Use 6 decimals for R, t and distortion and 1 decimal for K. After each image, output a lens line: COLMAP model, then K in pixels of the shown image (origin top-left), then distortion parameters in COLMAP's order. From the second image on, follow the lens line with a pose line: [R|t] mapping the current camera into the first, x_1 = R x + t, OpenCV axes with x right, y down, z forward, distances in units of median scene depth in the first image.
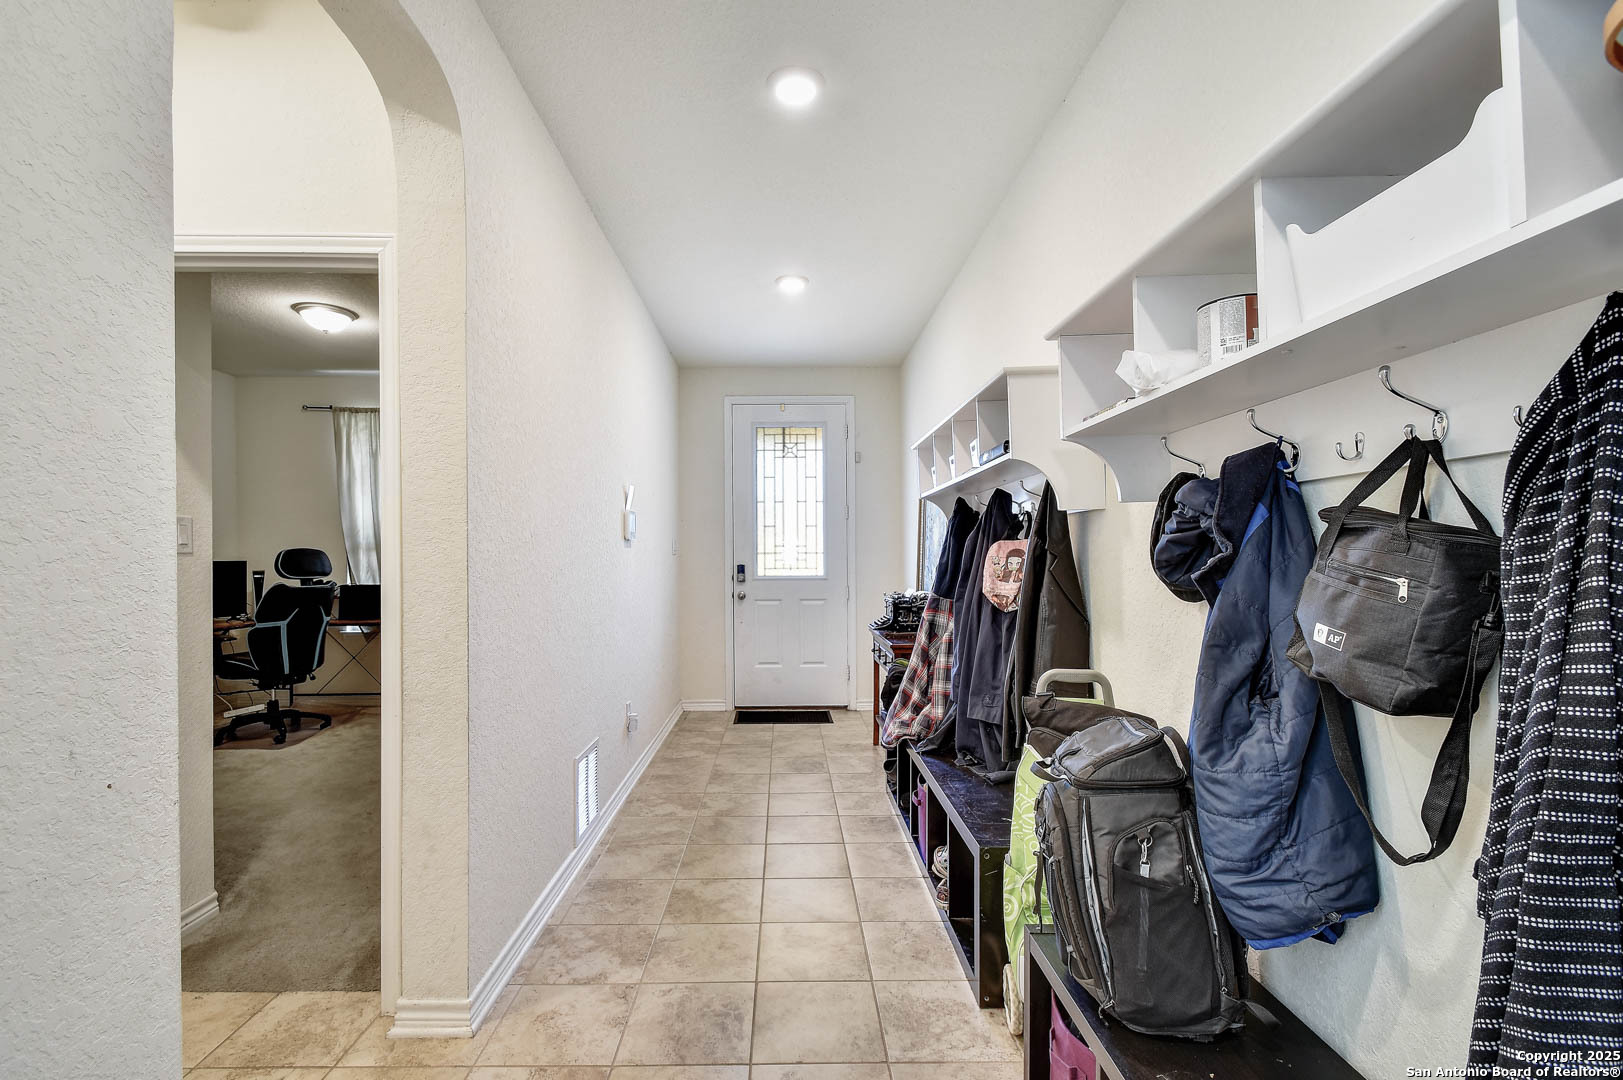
lens RADIAL K [[749.2, 0, 807.7], [0, 749.2, 551.0], [0, 0, 1]] dist [0.002233, 0.000021]
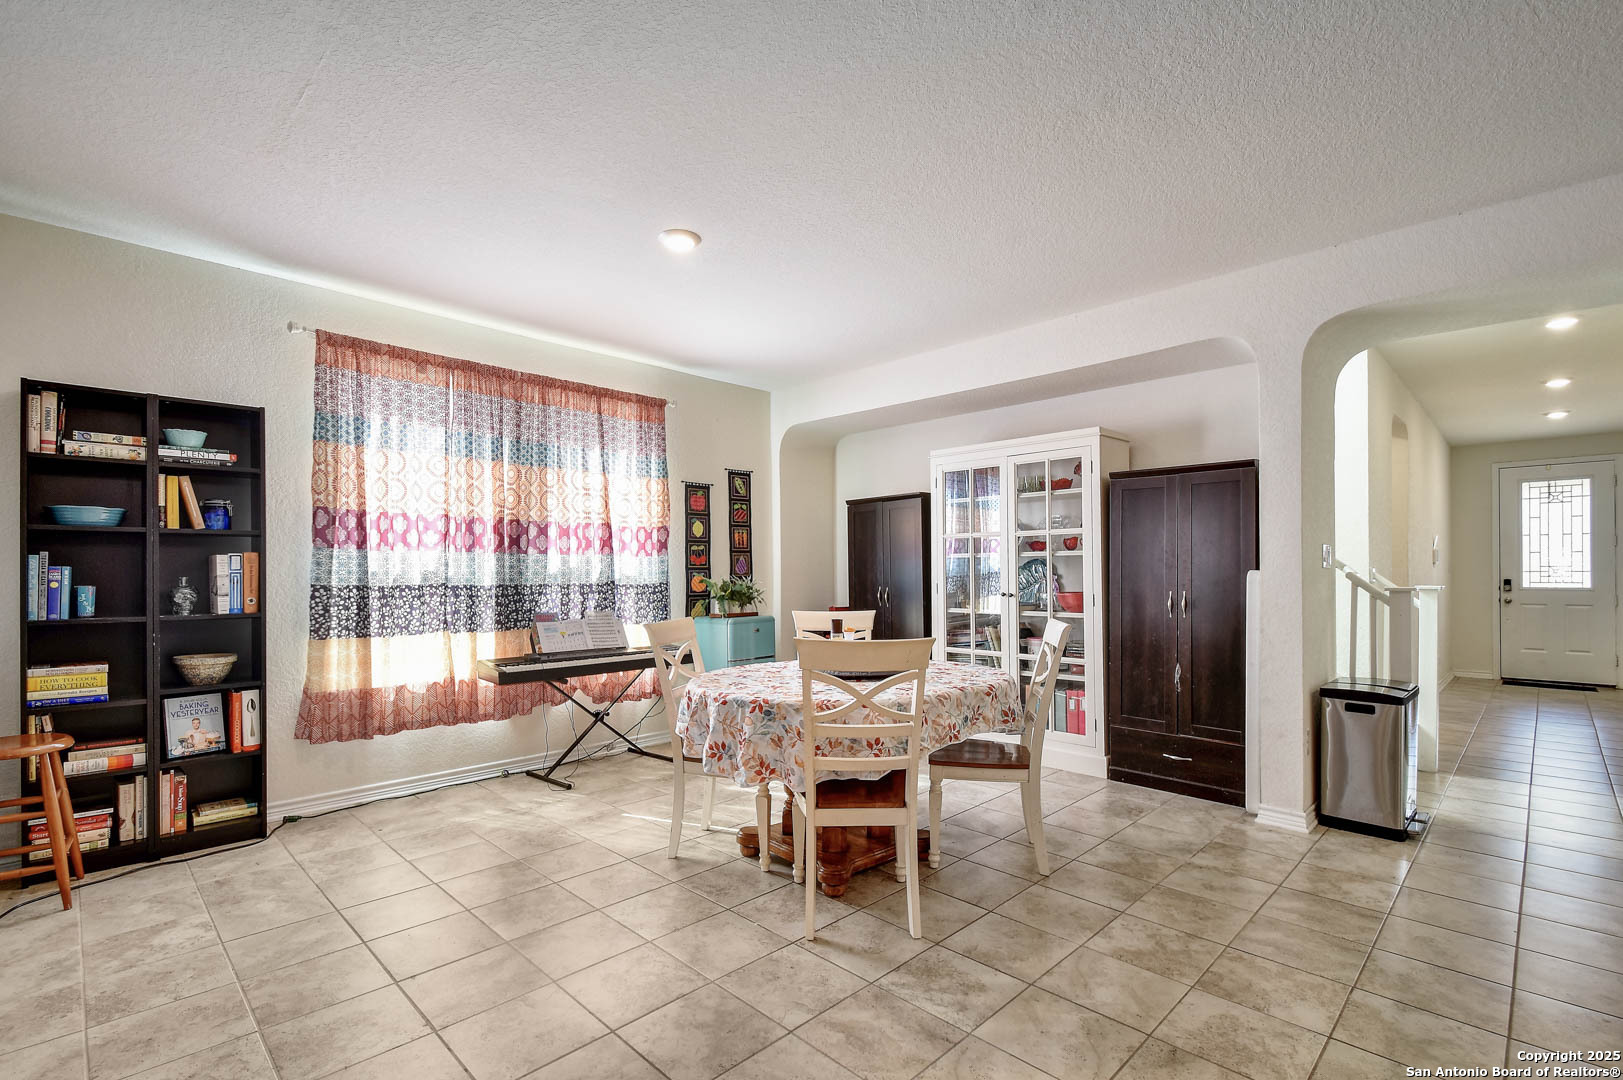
lens RADIAL K [[749.2, 0, 799.3], [0, 749.2, 571.7], [0, 0, 1]] dist [0.002233, 0.000021]
pose [[0.682290, 0.001156, -0.731080, 0.037657], [0.006860, 0.999945, 0.007983, -0.016888], [0.731049, -0.010462, 0.682245, -0.975916]]
